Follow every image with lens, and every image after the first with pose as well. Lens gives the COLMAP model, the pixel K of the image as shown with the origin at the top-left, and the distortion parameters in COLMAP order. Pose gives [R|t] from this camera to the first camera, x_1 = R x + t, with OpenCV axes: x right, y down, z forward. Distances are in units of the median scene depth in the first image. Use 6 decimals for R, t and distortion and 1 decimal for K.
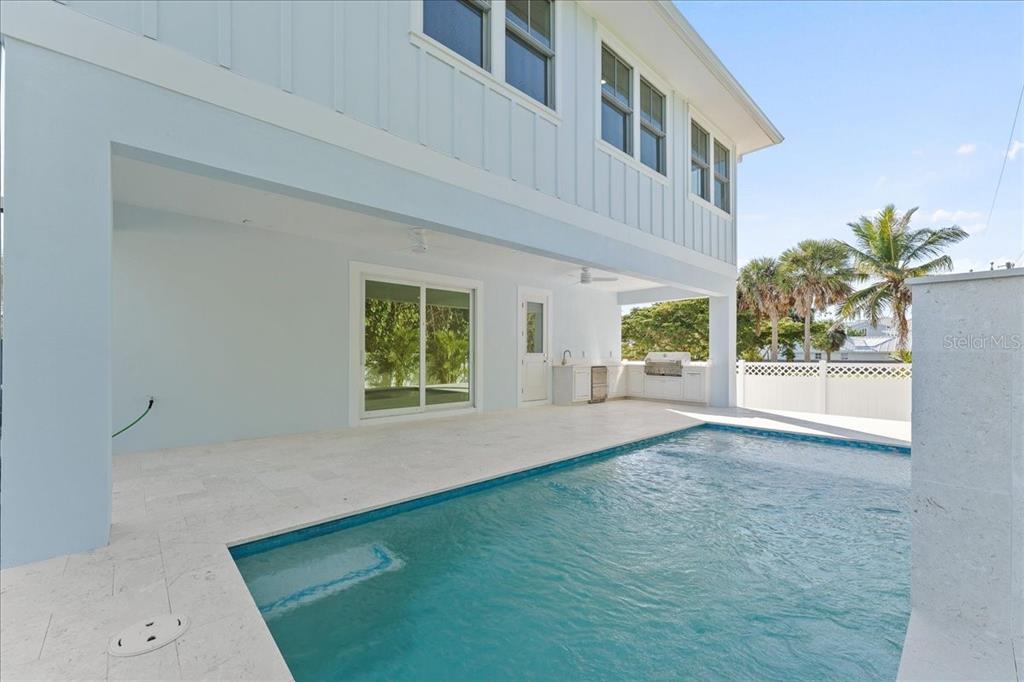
lens RADIAL K [[419.2, 0, 509.8], [0, 419.2, 350.7], [0, 0, 1]] dist [0.000961, 0.000238]
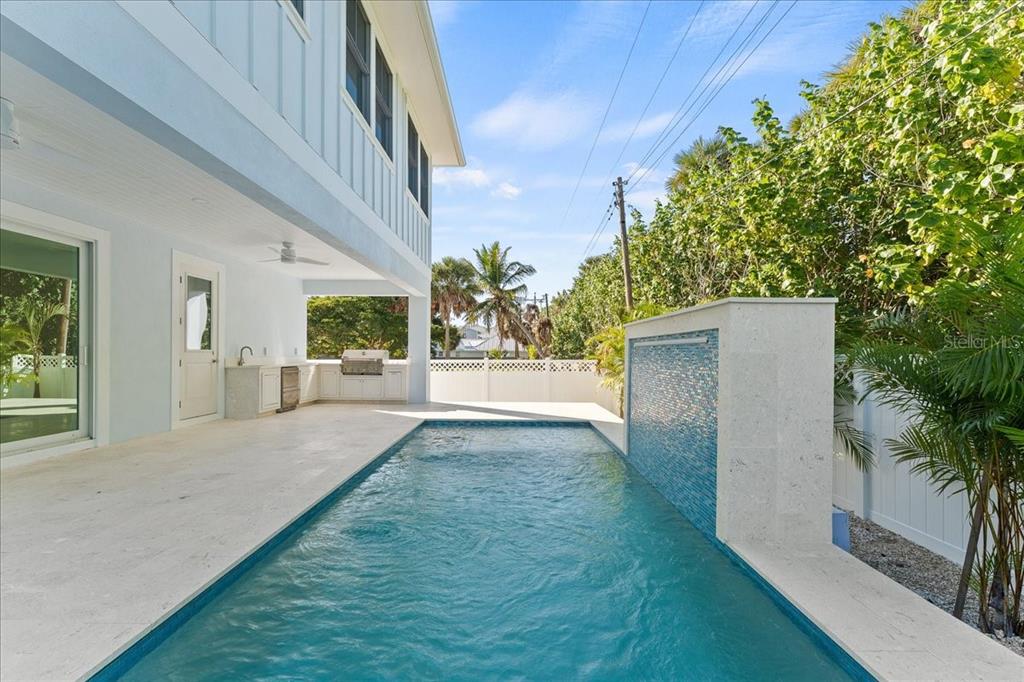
lens RADIAL K [[419.2, 0, 509.8], [0, 419.2, 350.7], [0, 0, 1]] dist [0.000961, 0.000238]
pose [[0.678970, 0.006164, 0.734141, -0.091379], [-0.010411, 0.999945, 0.001234, 0.001014], [-0.734093, -0.008481, 0.678996, 0.116806]]
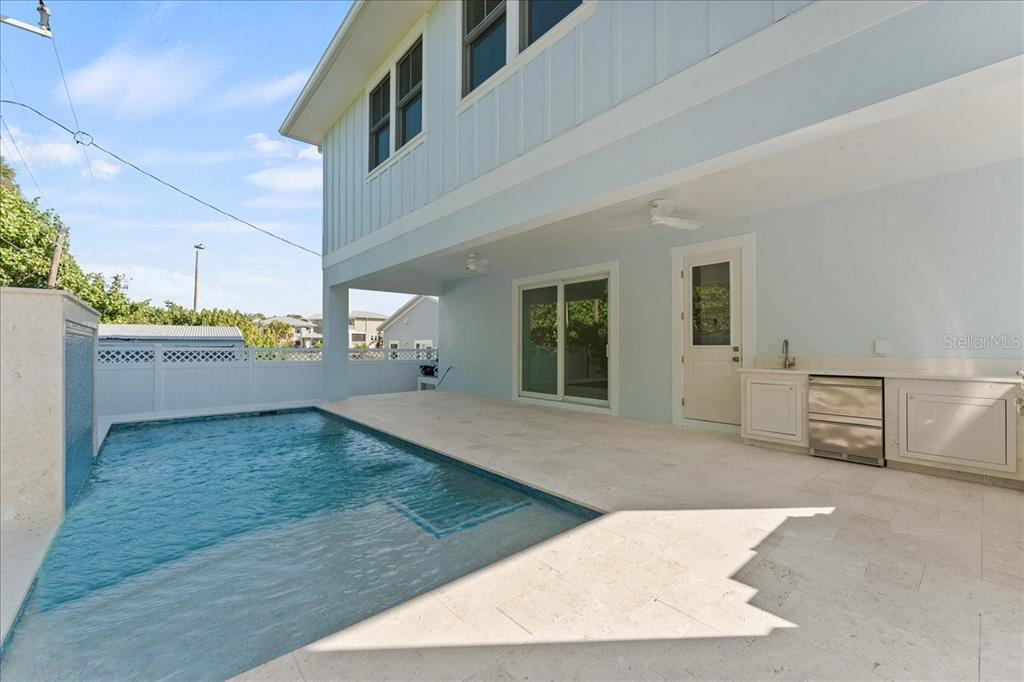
lens RADIAL K [[415.5, 0, 512.0], [0, 415.5, 341.0], [0, 0, 1]] dist [0.002602, 0.000253]
pose [[-0.024645, -0.014949, -0.999584, 0.597245], [0.009964, 0.999835, -0.015198, 0.004743], [0.999647, -0.010335, -0.024492, 0.626077]]
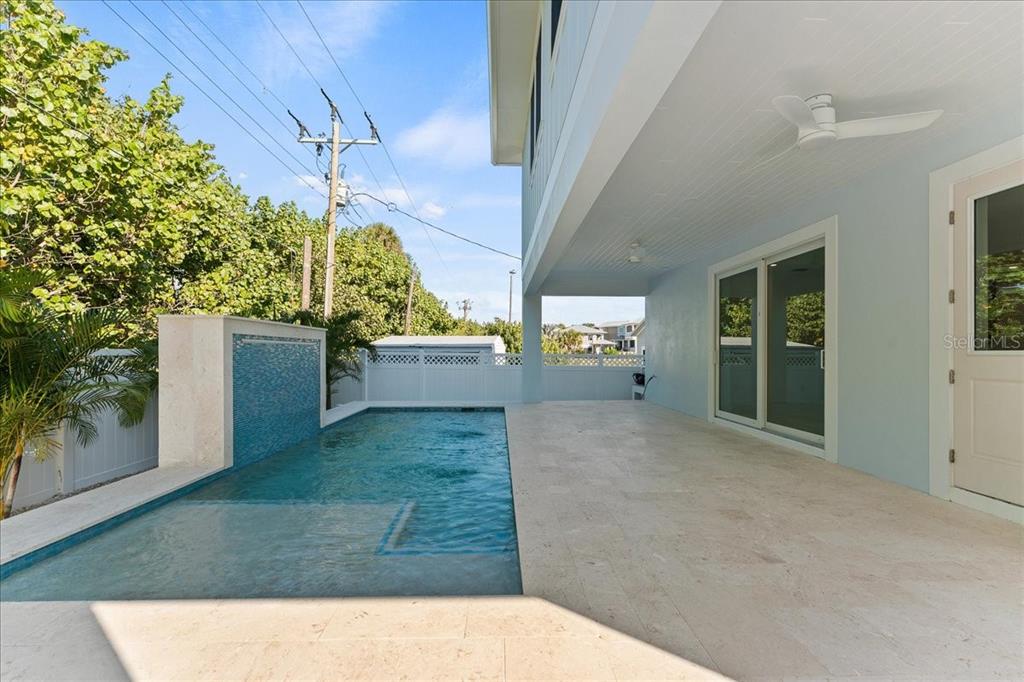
lens RADIAL K [[419.2, 0, 509.8], [0, 419.2, 350.7], [0, 0, 1]] dist [0.000961, 0.000238]
pose [[-0.655920, -0.005819, -0.754808, 0.467302], [0.004659, 0.999920, -0.011758, 0.006535], [0.754816, -0.011229, -0.655841, 0.802474]]
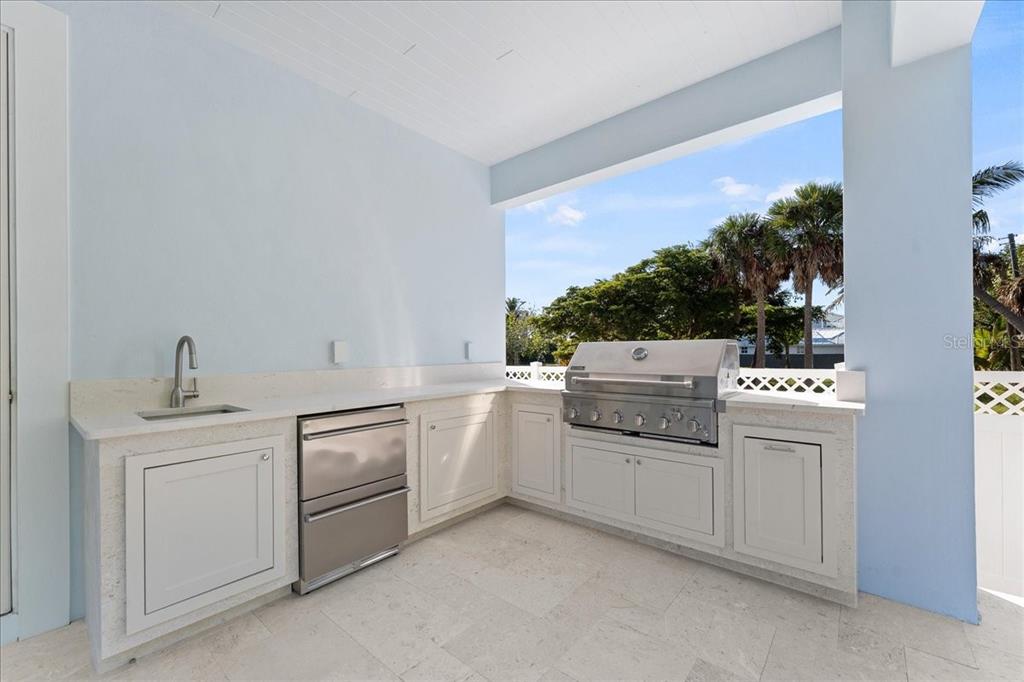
lens RADIAL K [[419.2, 0, 509.8], [0, 419.2, 350.7], [0, 0, 1]] dist [0.000961, 0.000238]
pose [[0.992408, -0.012380, 0.122362, 0.247458], [0.011620, 0.999909, 0.006917, 0.006413], [-0.122436, -0.005443, 0.992461, 0.718197]]
